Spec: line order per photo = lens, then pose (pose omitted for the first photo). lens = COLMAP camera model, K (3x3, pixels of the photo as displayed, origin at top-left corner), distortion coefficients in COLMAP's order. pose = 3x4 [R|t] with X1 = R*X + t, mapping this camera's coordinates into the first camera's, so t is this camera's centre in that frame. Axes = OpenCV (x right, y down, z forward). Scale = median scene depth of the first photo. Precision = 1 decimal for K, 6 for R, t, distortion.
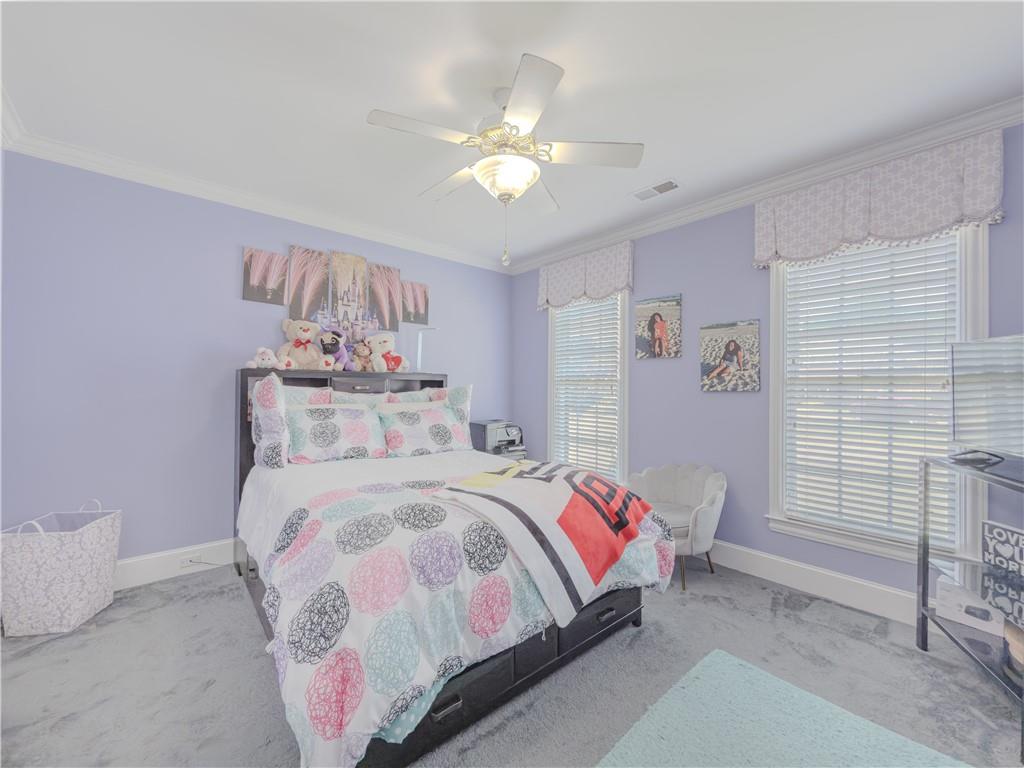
lens RADIAL K [[416.4, 0, 514.4], [0, 416.4, 385.4], [0, 0, 1]] dist [0.002027, 0.000456]
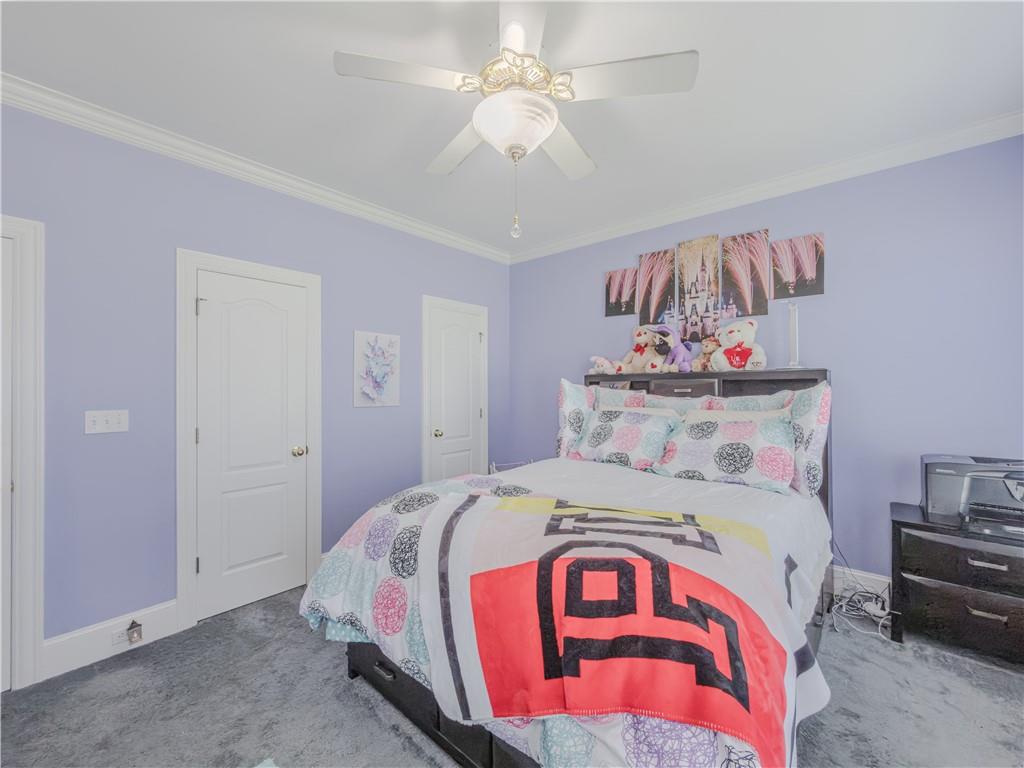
lens RADIAL K [[416.4, 0, 514.4], [0, 416.4, 385.4], [0, 0, 1]] dist [0.002027, 0.000456]
pose [[0.126647, -0.010819, -0.991889, 0.446722], [0.007621, 0.999922, -0.009933, 0.000714], [0.991919, -0.006301, 0.126720, 0.526664]]
